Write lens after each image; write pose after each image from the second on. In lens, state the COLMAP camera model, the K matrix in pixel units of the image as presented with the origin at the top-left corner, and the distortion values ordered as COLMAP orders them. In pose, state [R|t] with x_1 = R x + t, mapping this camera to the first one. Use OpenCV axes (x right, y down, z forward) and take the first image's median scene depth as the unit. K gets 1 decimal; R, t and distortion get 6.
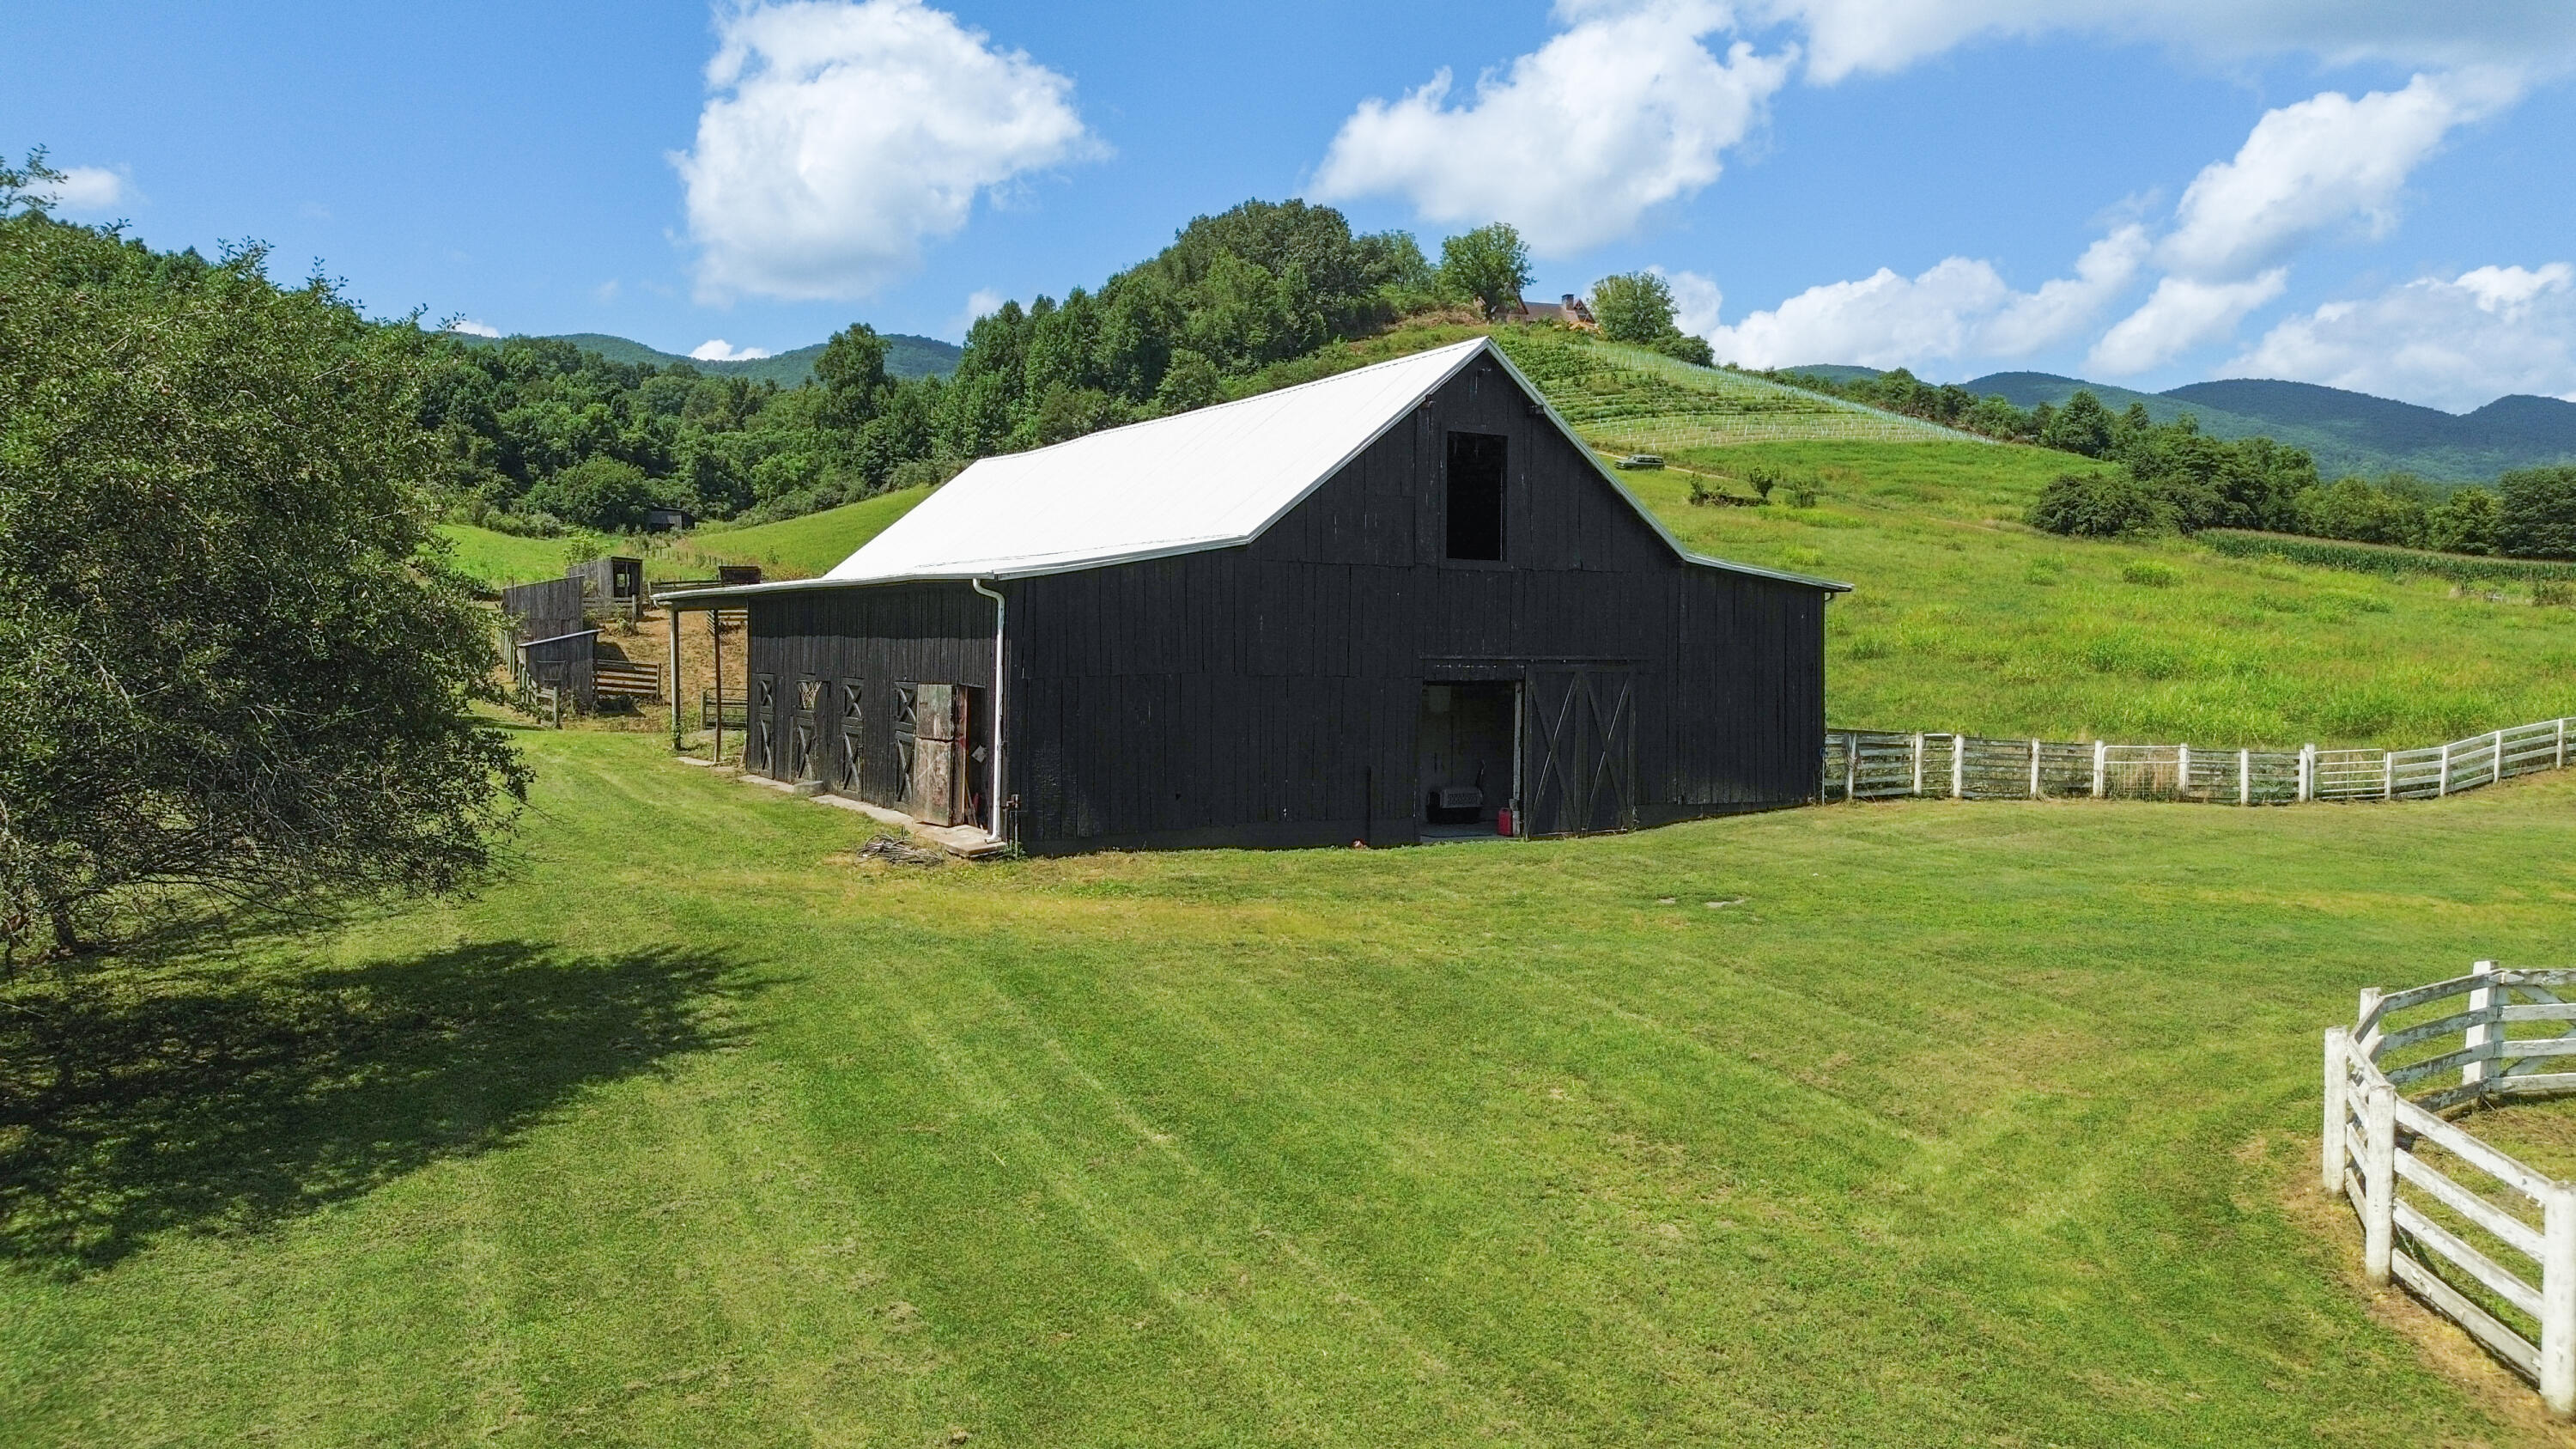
lens RADIAL K [[1837.6, 0, 1281.2], [0, 1837.6, 728.5], [0, 0, 1]] dist [0.069664, -0.066603]
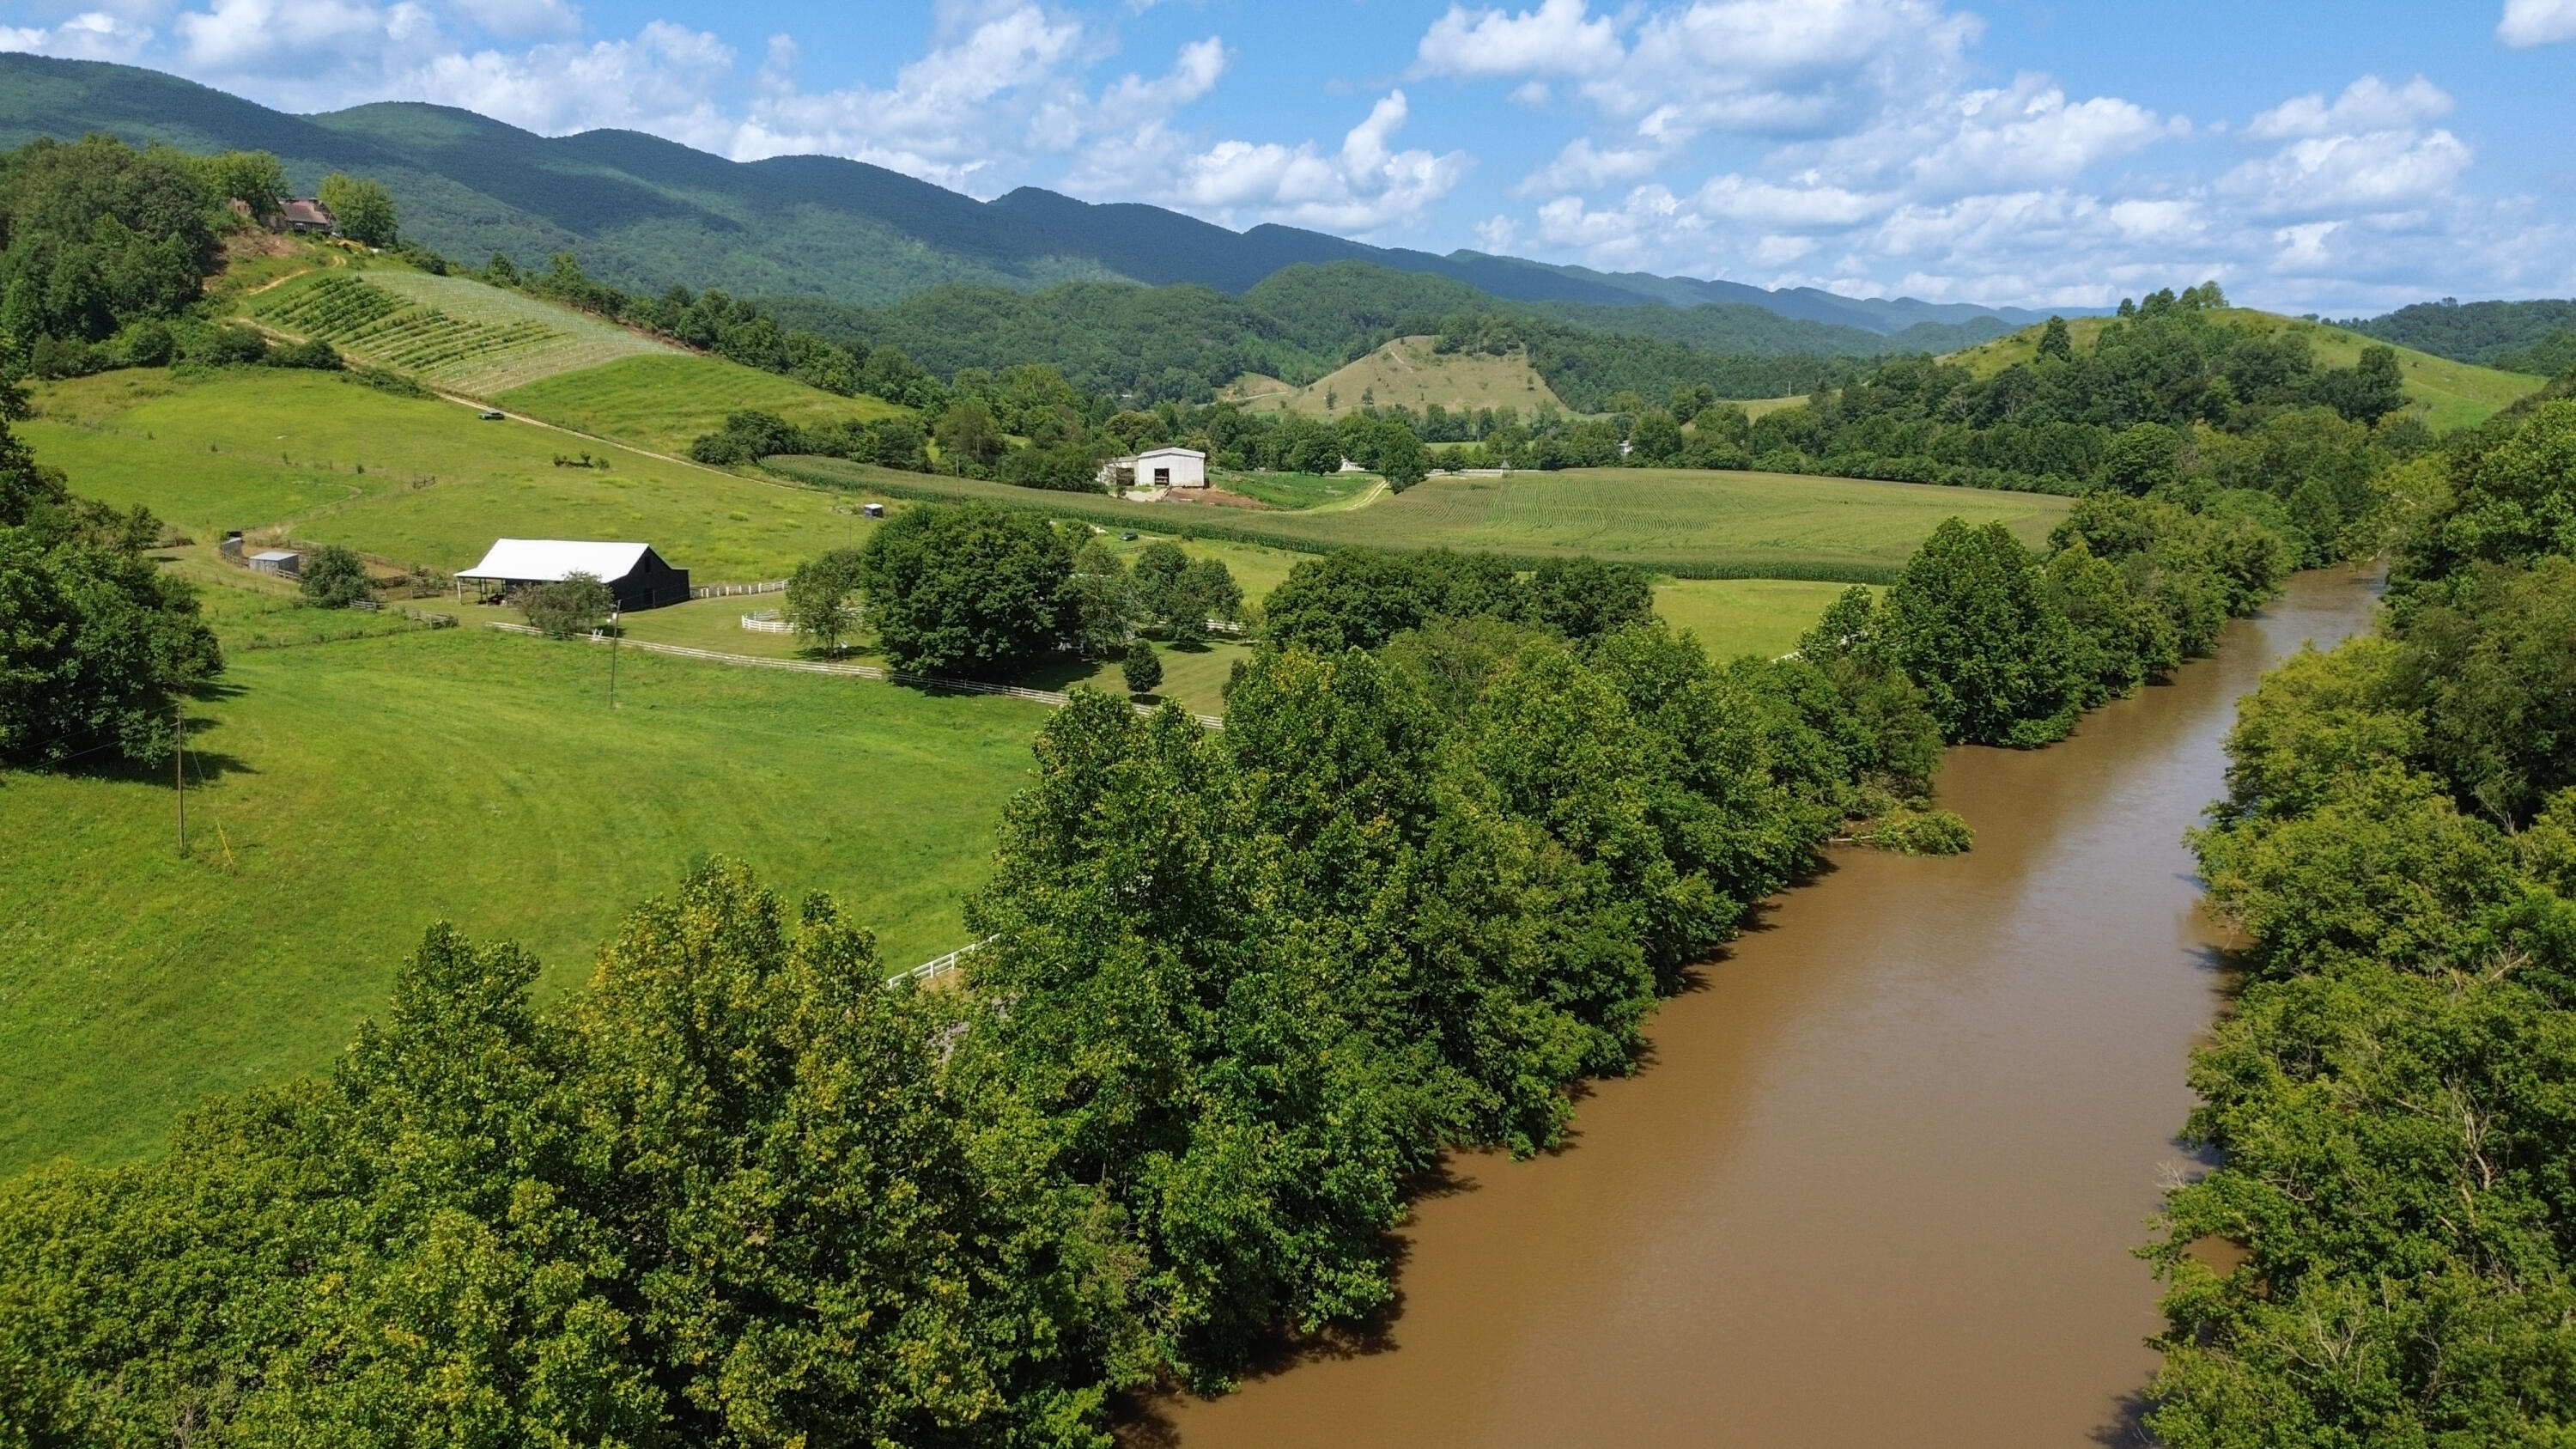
lens RADIAL K [[1837.6, 0, 1288.8], [0, 1837.6, 722.7], [0, 0, 1]] dist [0.069664, -0.066603]
pose [[0.758907, -0.118514, 0.640324, -0.479786], [0.030994, 0.988759, 0.146271, -0.087517], [-0.650461, -0.091160, 0.754049, -1.100500]]
